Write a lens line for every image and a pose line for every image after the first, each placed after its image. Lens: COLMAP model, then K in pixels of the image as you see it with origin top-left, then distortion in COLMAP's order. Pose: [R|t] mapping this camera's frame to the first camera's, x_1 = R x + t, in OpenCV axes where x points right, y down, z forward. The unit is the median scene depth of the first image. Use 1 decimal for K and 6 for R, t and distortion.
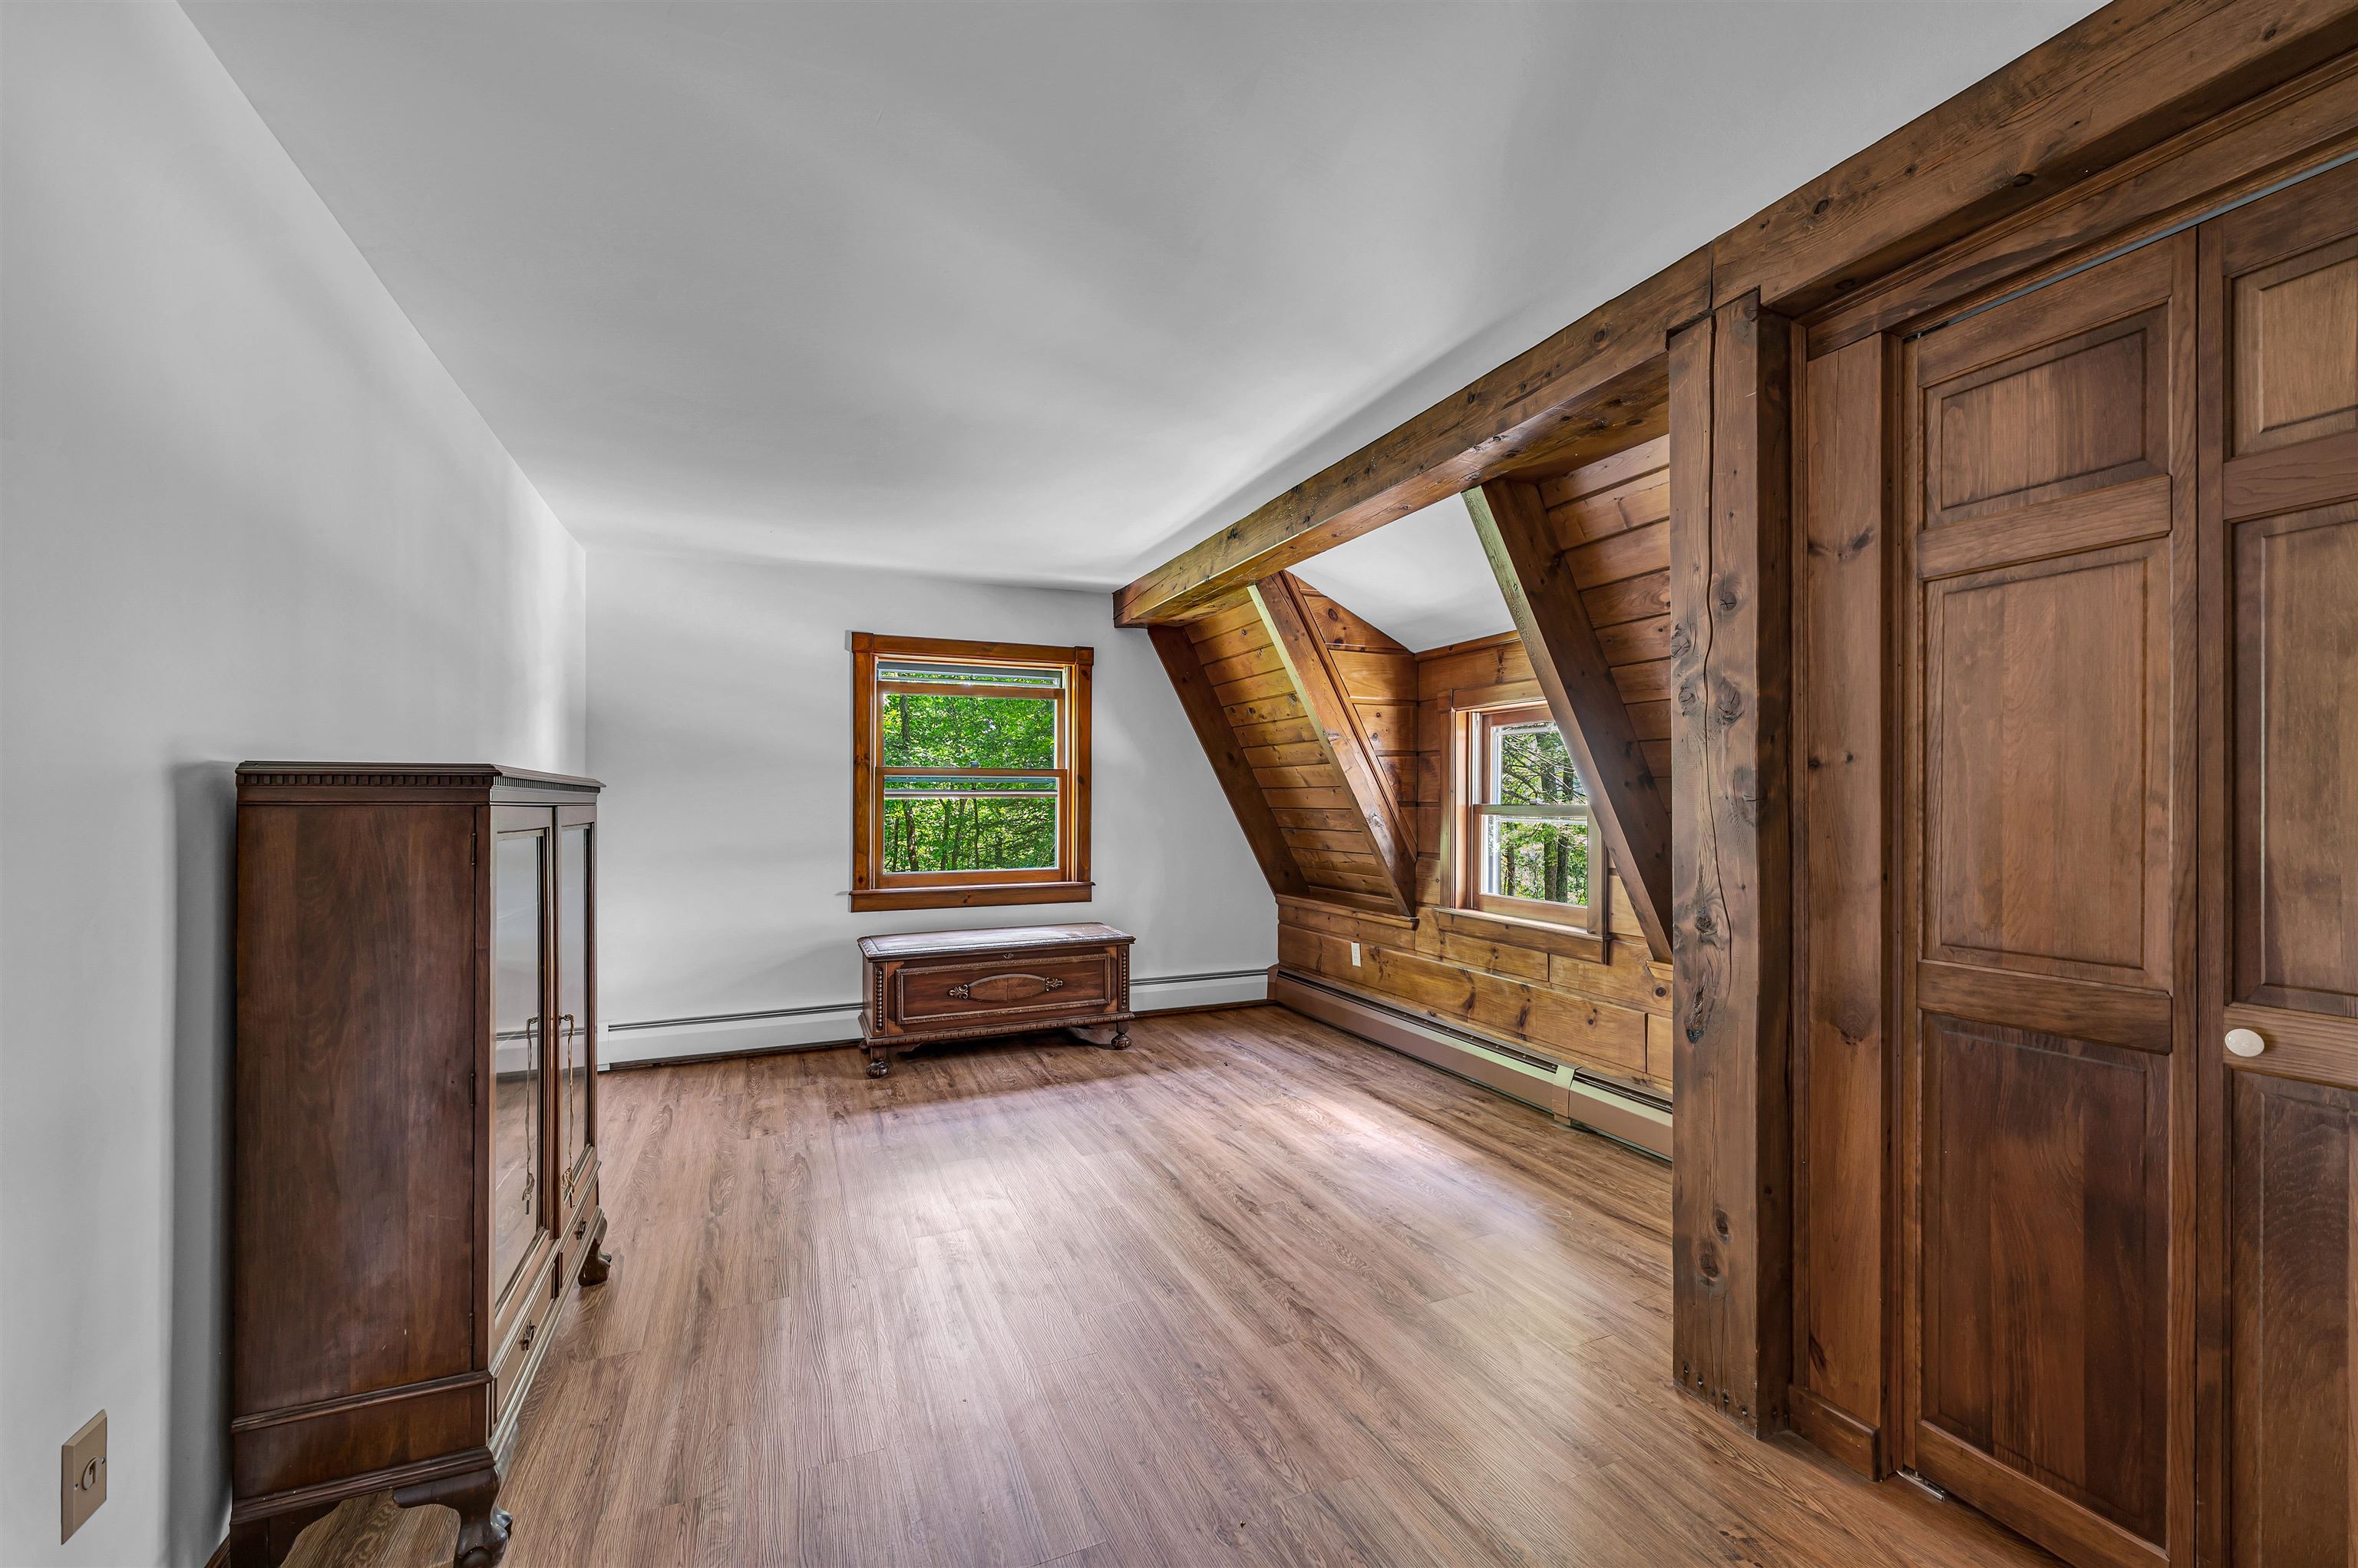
lens RADIAL K [[939.1, 0, 1188.7], [0, 939.1, 792.8], [0, 0, 1]] dist [-0.000052, 0.000484]
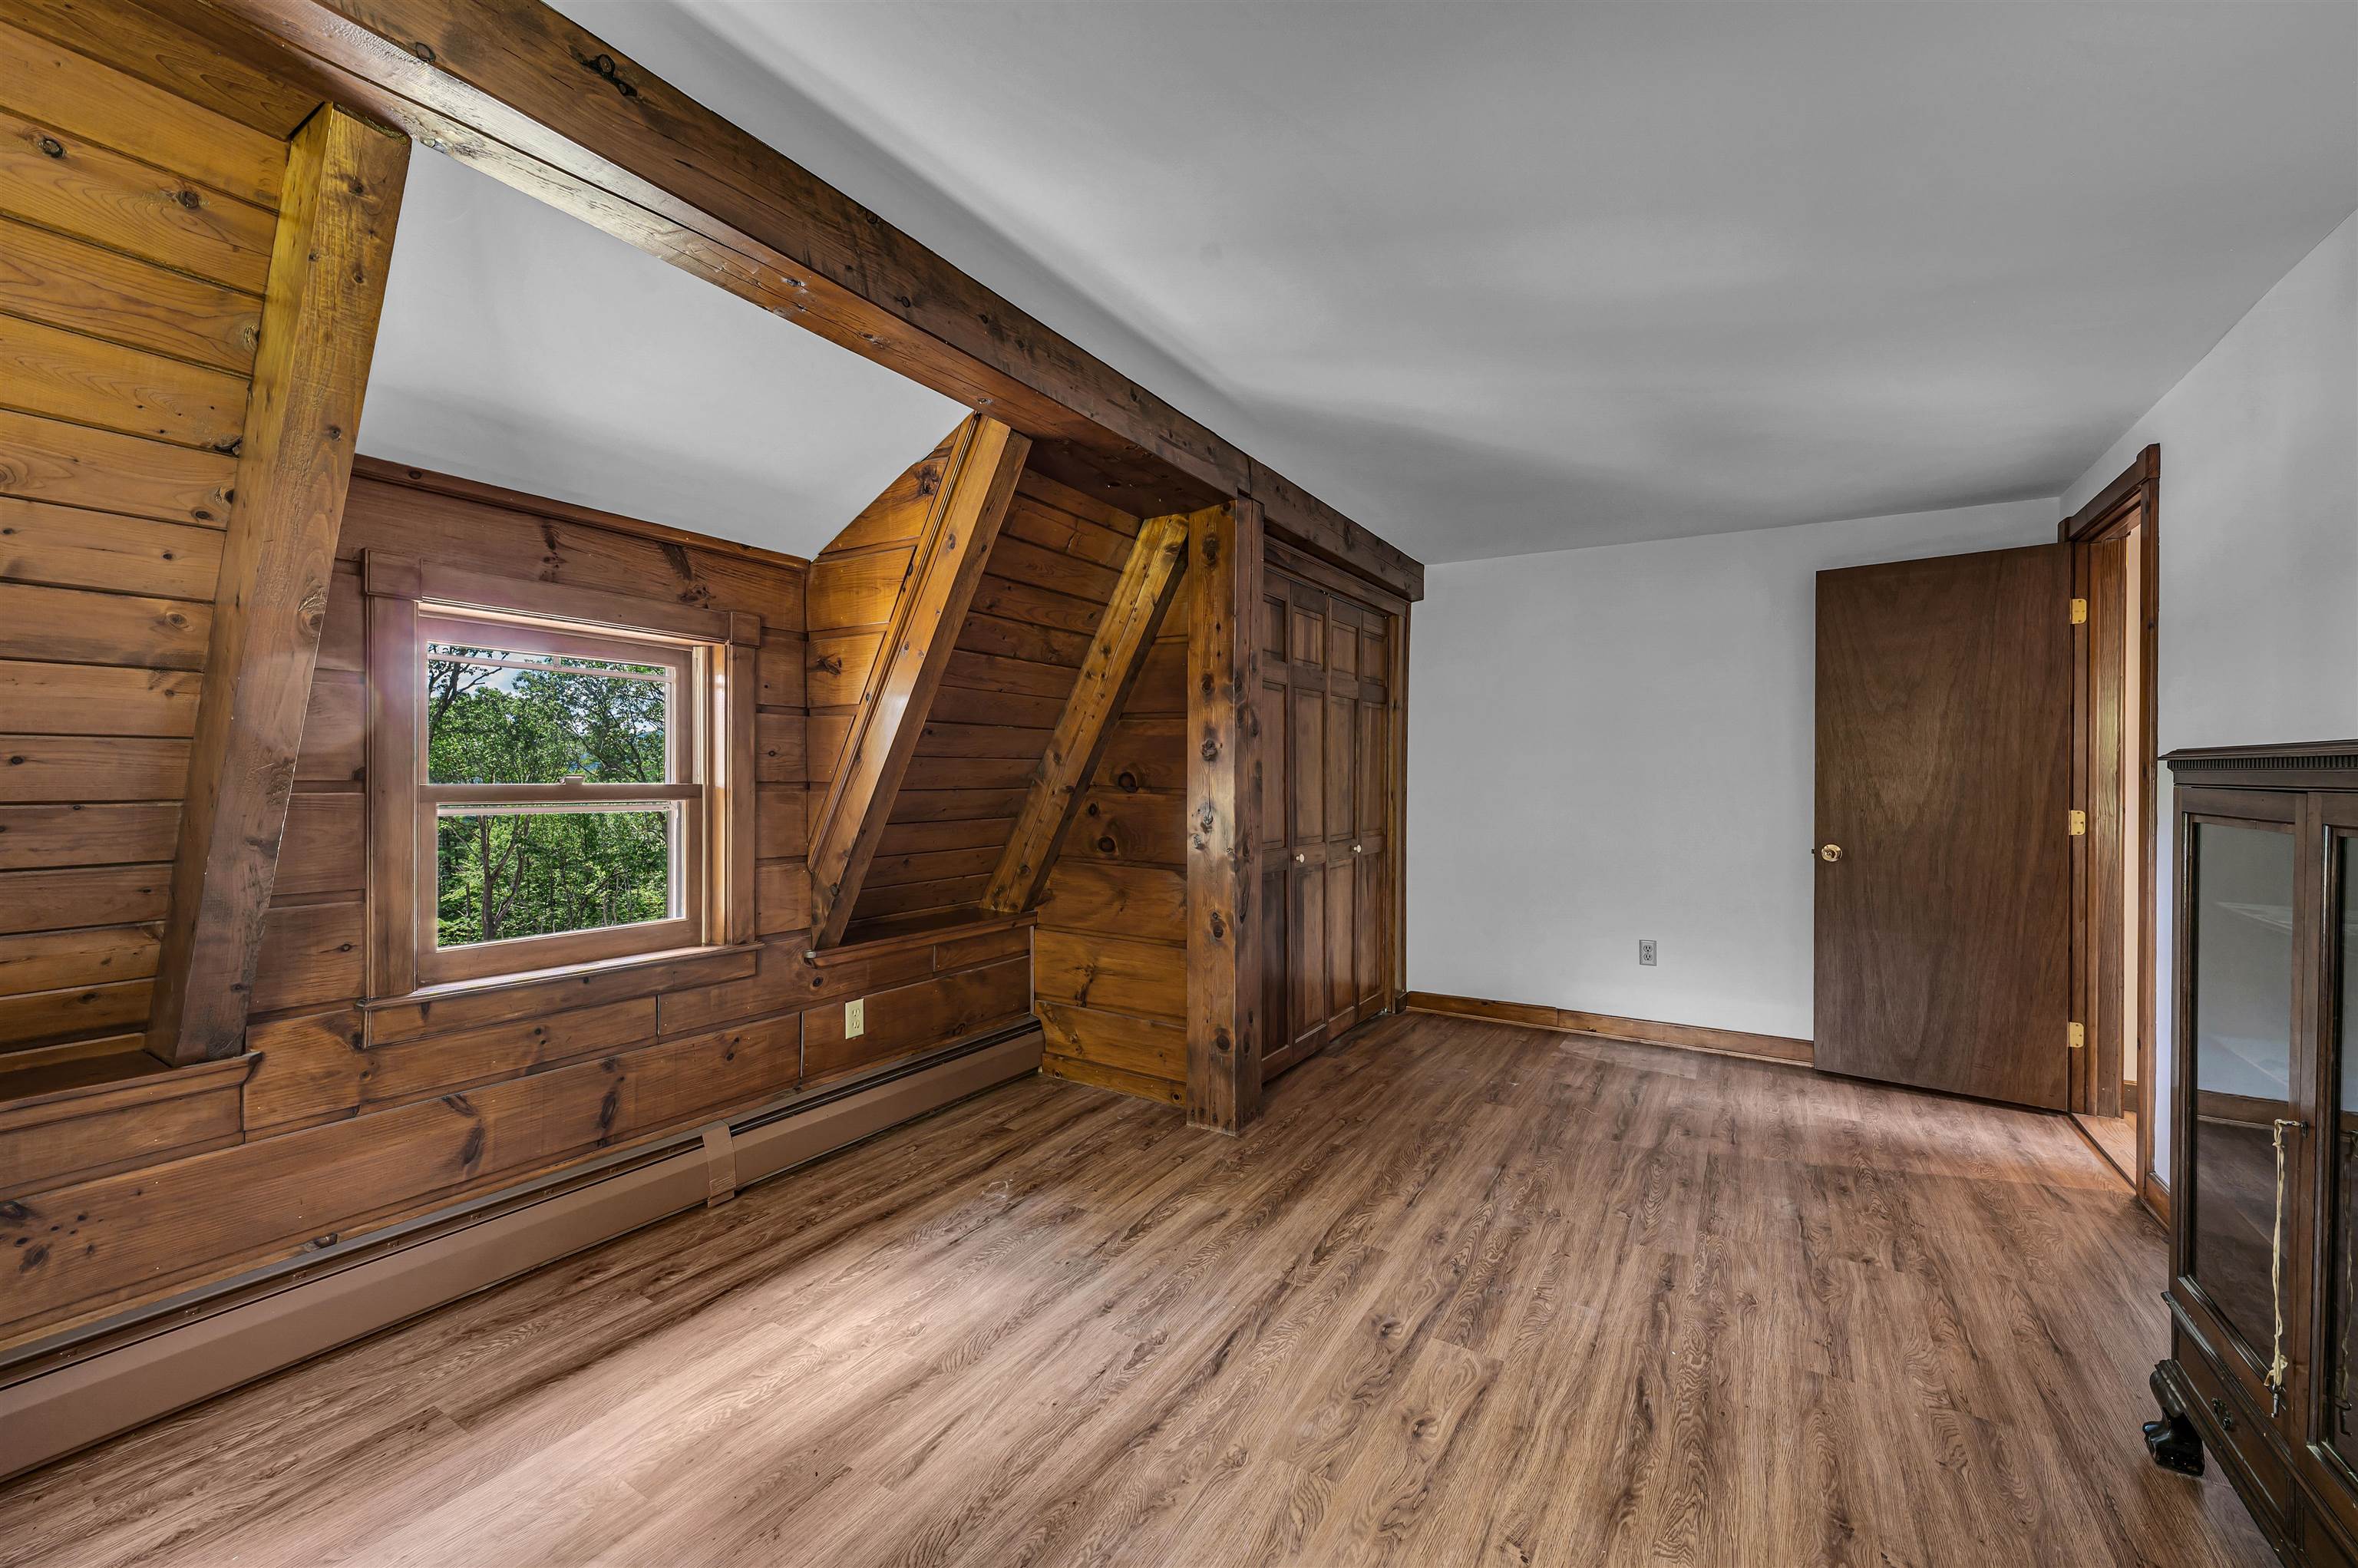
lens RADIAL K [[939.1, 0, 1177.7], [0, 939.1, 782.2], [0, 0, 1]] dist [-0.000052, 0.000484]
pose [[-0.562581, -0.006607, 0.826716, -0.446444], [-0.011055, 0.999939, 0.000468, 0.007471], [-0.826668, -0.008876, -0.562620, 1.156457]]
